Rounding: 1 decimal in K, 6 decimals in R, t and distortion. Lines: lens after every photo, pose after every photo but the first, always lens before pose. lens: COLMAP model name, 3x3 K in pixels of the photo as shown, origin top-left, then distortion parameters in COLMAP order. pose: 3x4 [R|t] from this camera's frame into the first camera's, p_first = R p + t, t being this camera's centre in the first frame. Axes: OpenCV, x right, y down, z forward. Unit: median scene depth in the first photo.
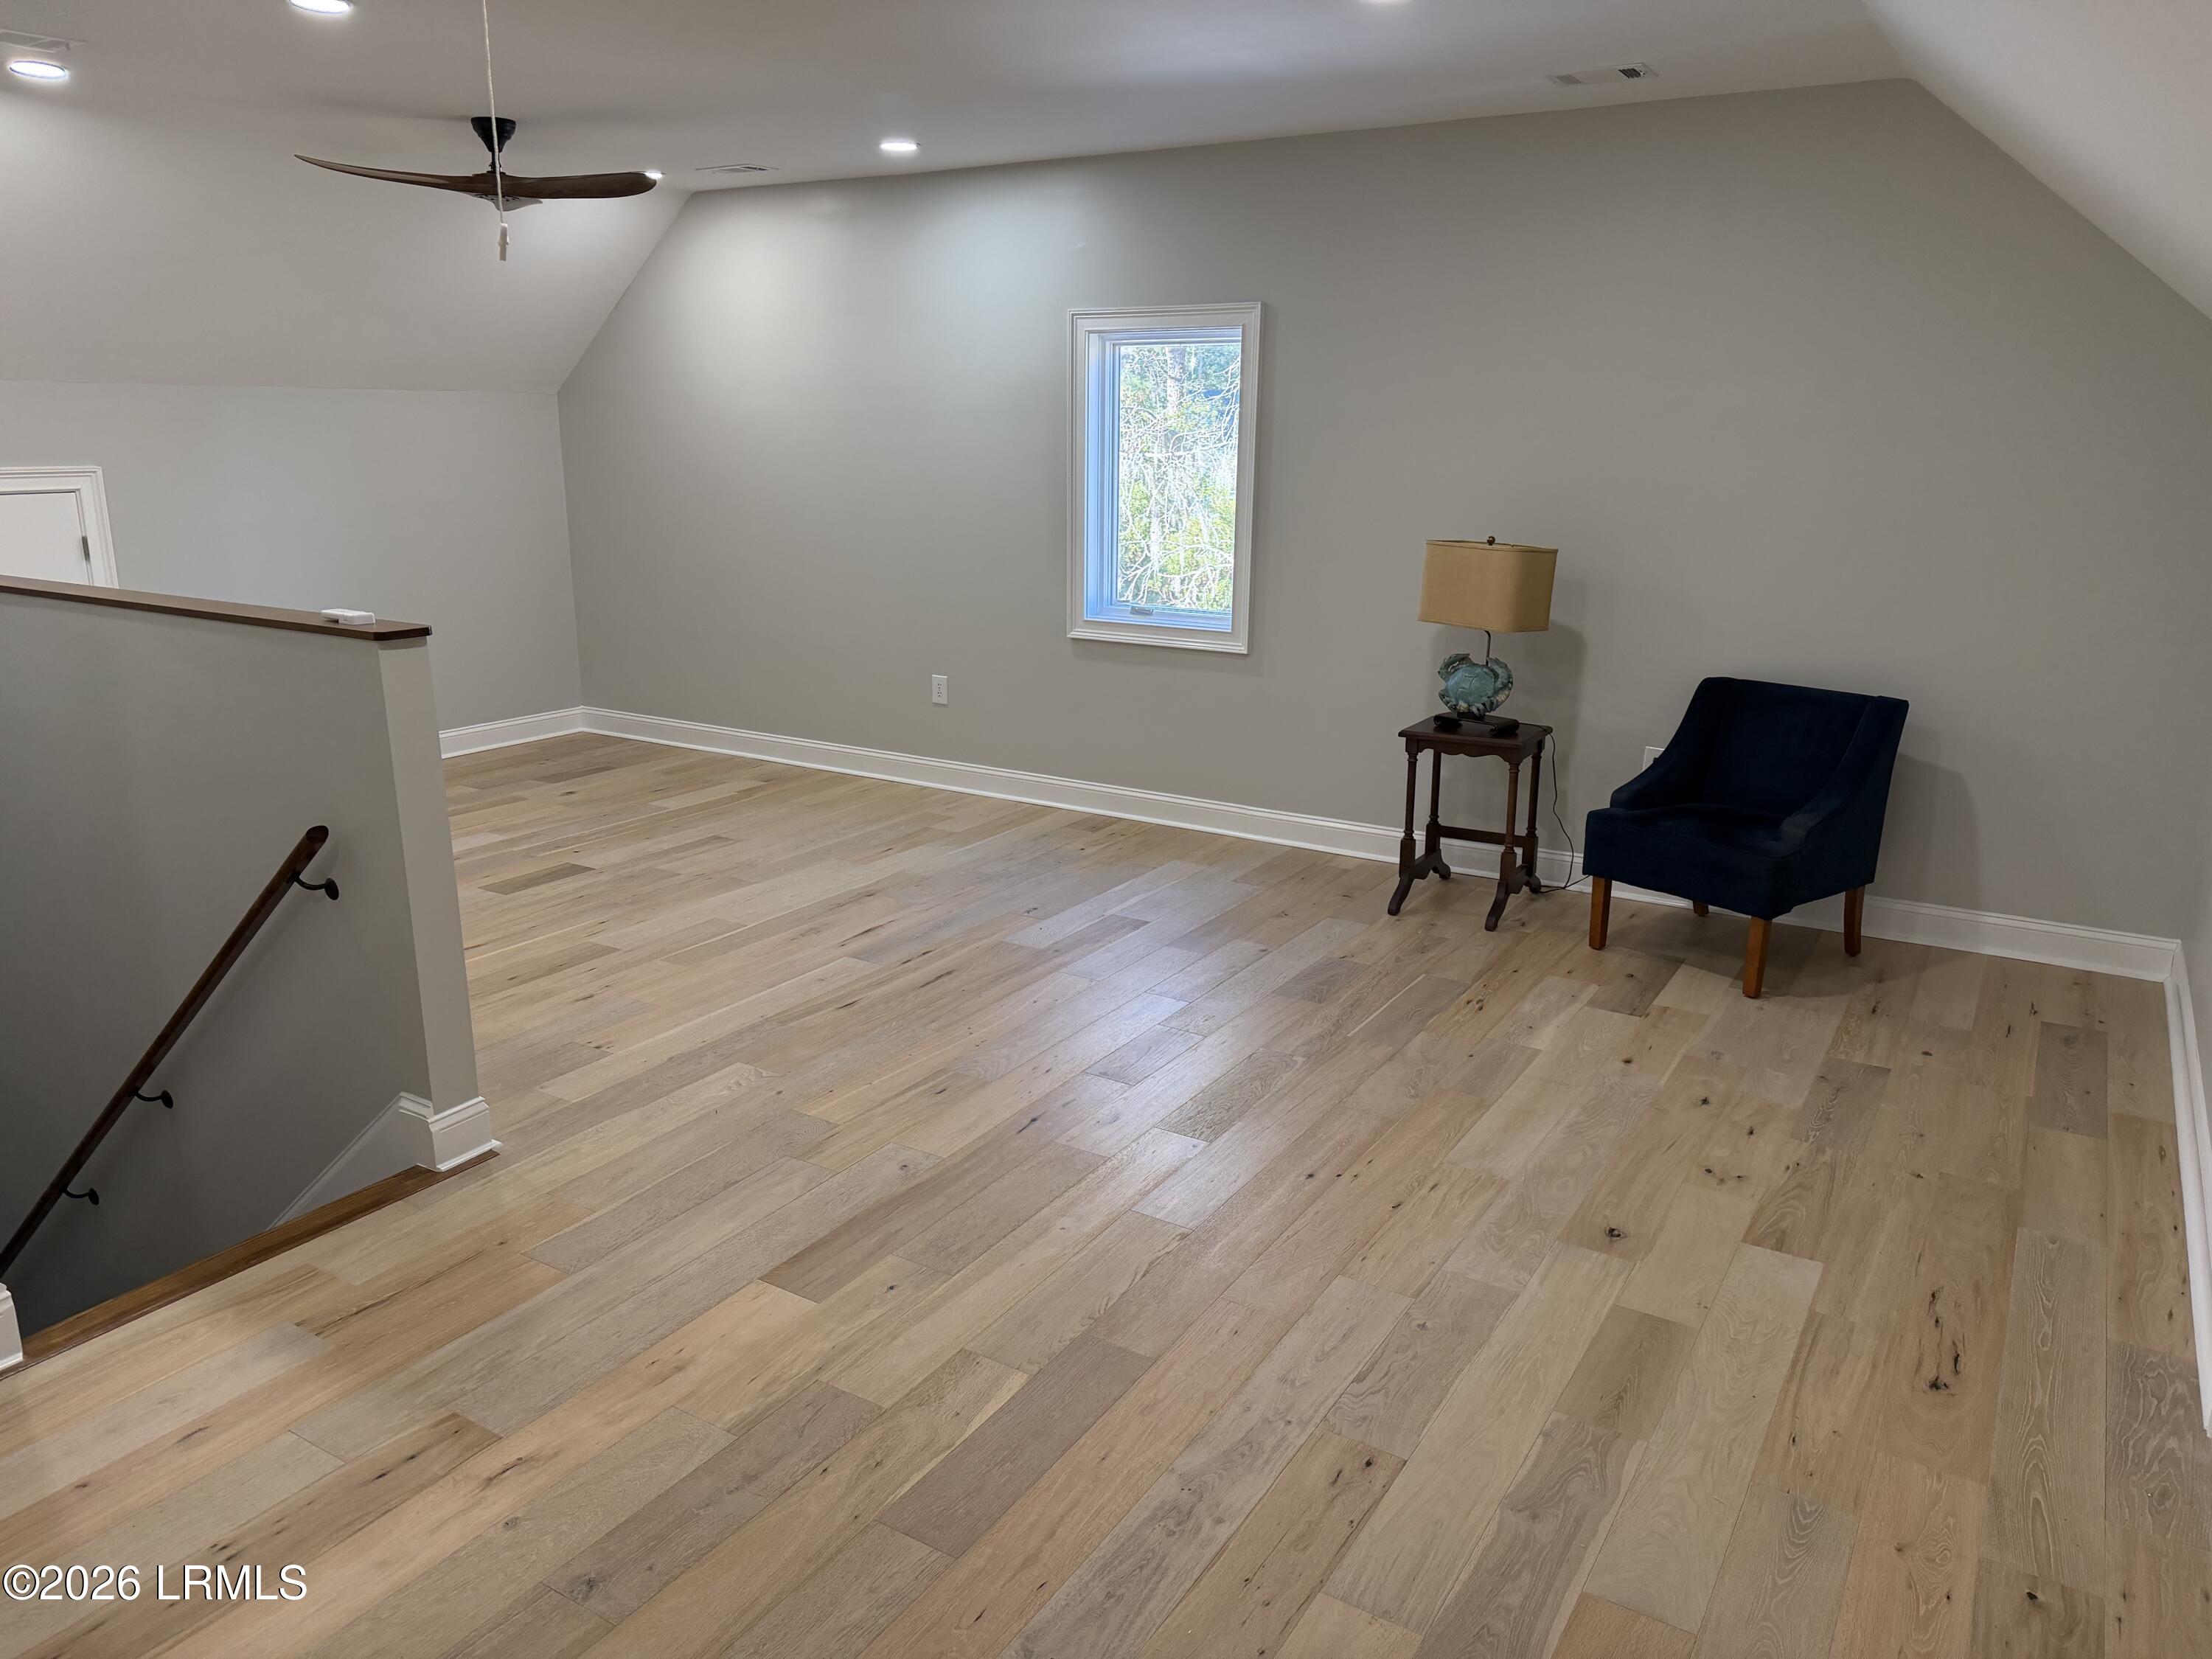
lens RADIAL K [[1560.5, 0, 1101.9], [0, 1560.5, 829.1], [0, 0, 1]] dist [0.030272, -0.036519]
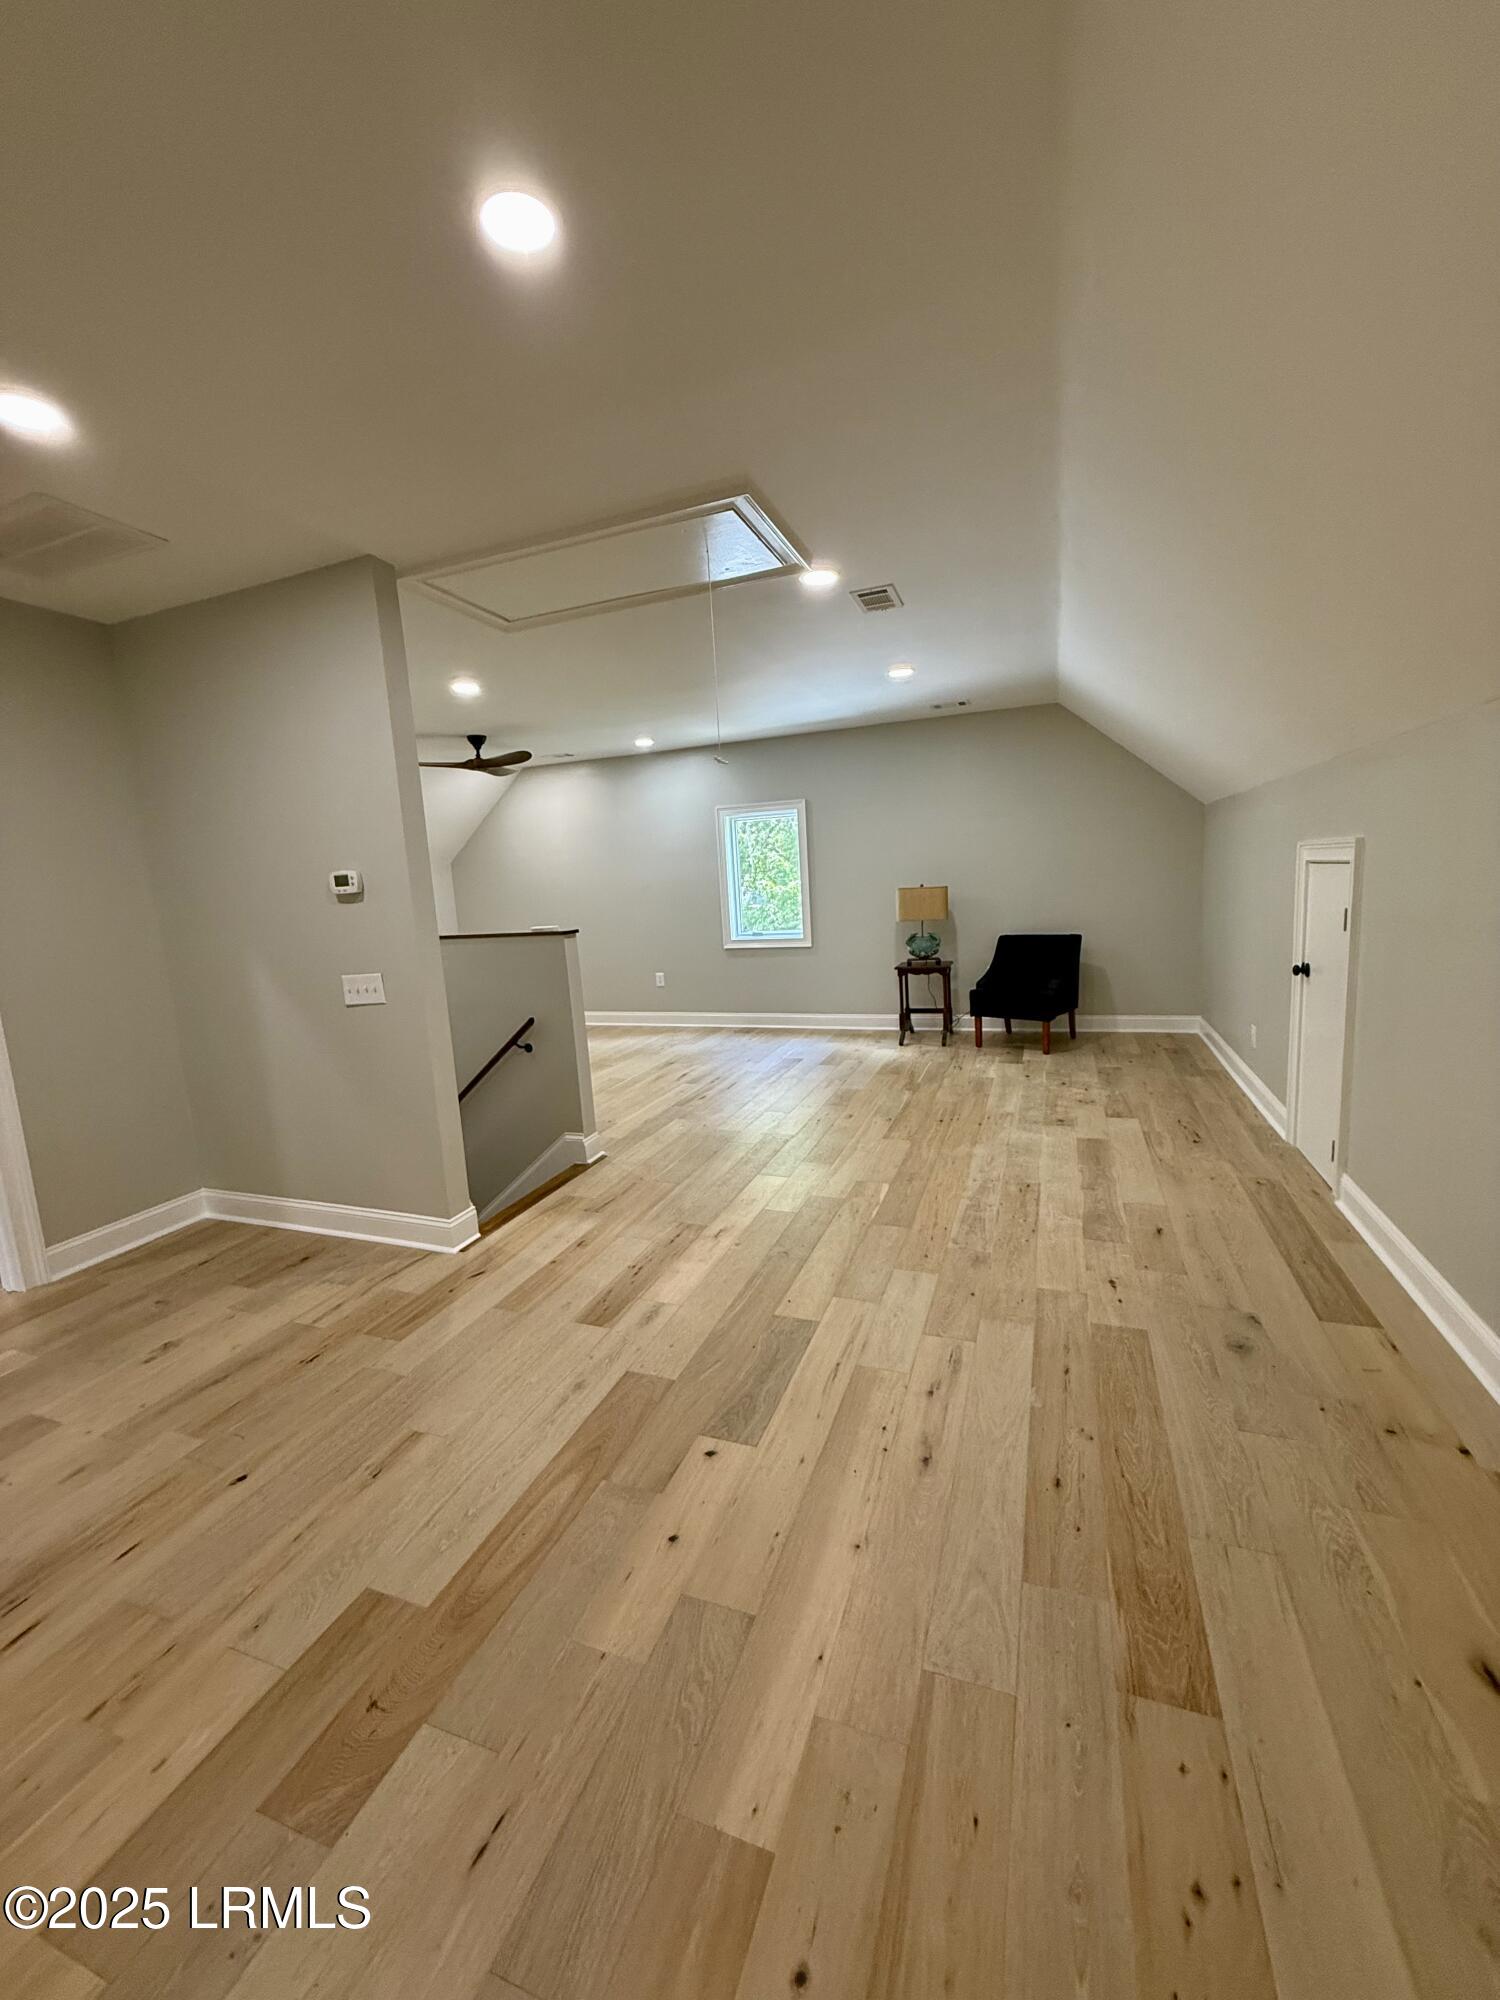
lens RADIAL K [[797.5, 0, 756.8], [0, 797.5, 1000.2], [0, 0, 1]] dist [-0.001777, 0.000195]
pose [[0.977228, -0.092955, 0.190746, -0.284583], [0.113285, 0.988660, -0.098581, 0.092353], [-0.179419, 0.117945, 0.976677, -0.164191]]
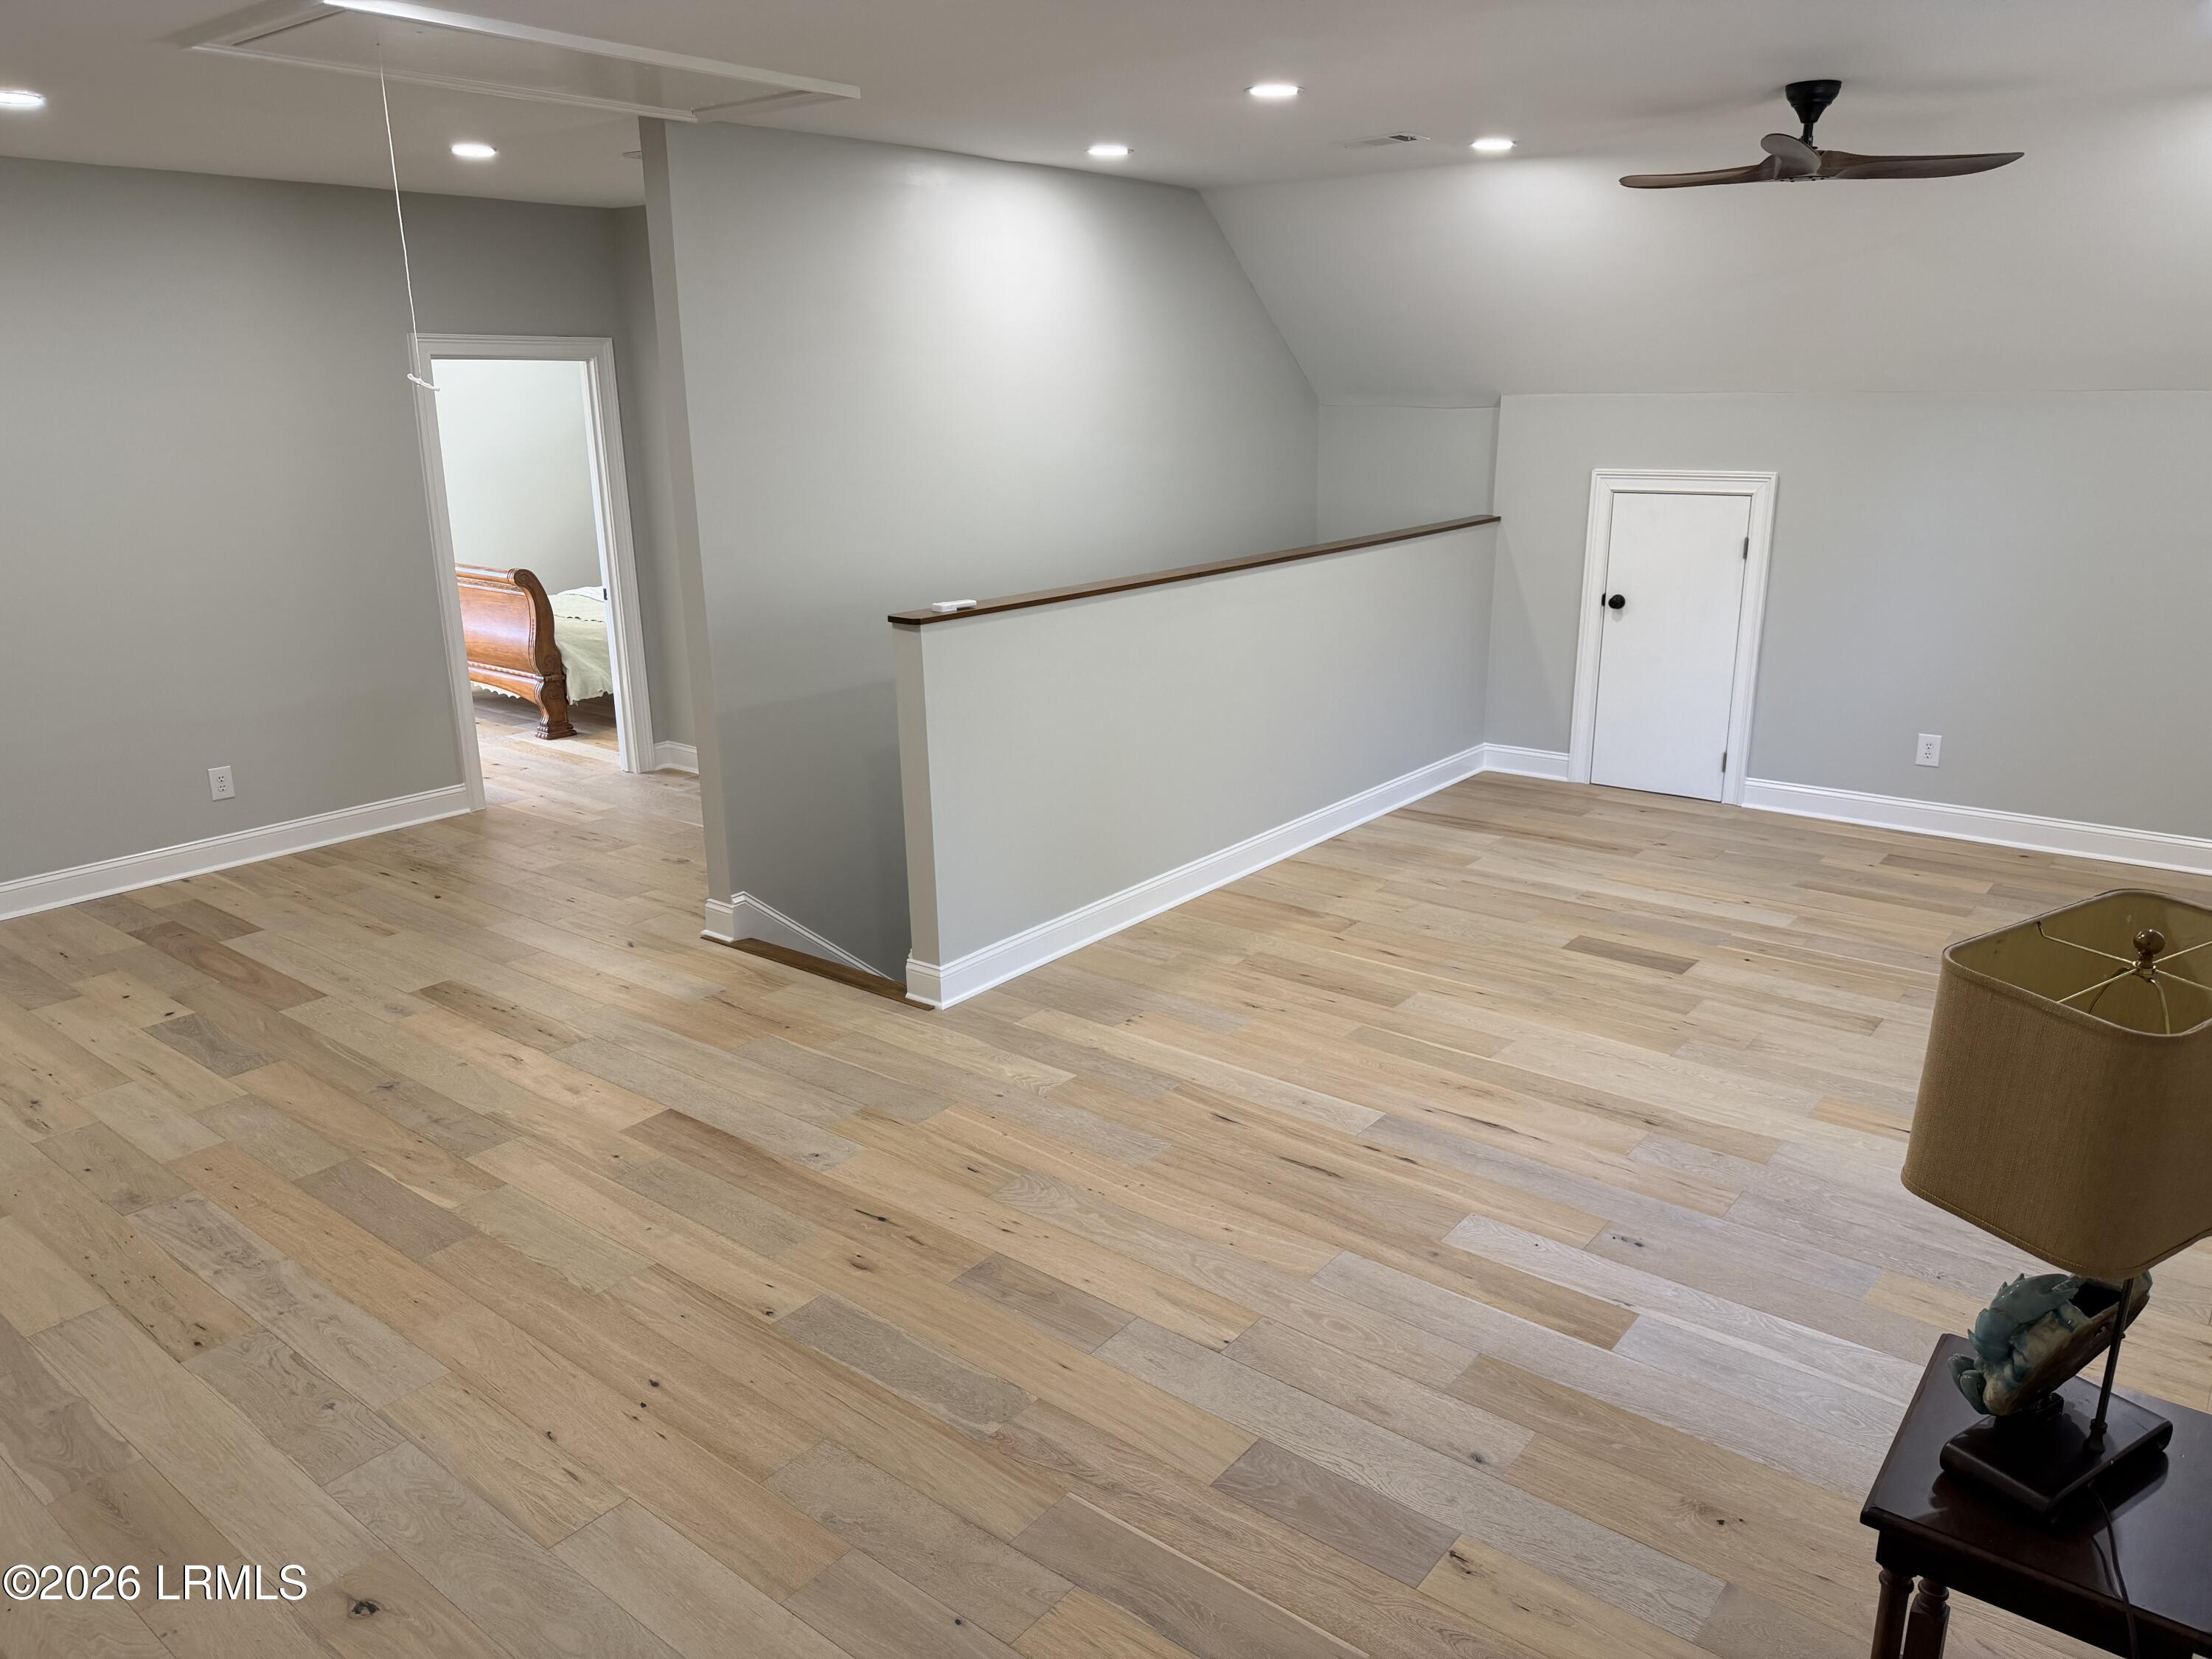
lens RADIAL K [[1560.5, 0, 1101.9], [0, 1560.5, 829.1], [0, 0, 1]] dist [0.030272, -0.036519]
pose [[-0.121669, 0.271095, -0.954832, 0.633341], [-0.237477, 0.926089, 0.293195, -0.277949], [0.963743, 0.262423, -0.048298, 0.896203]]
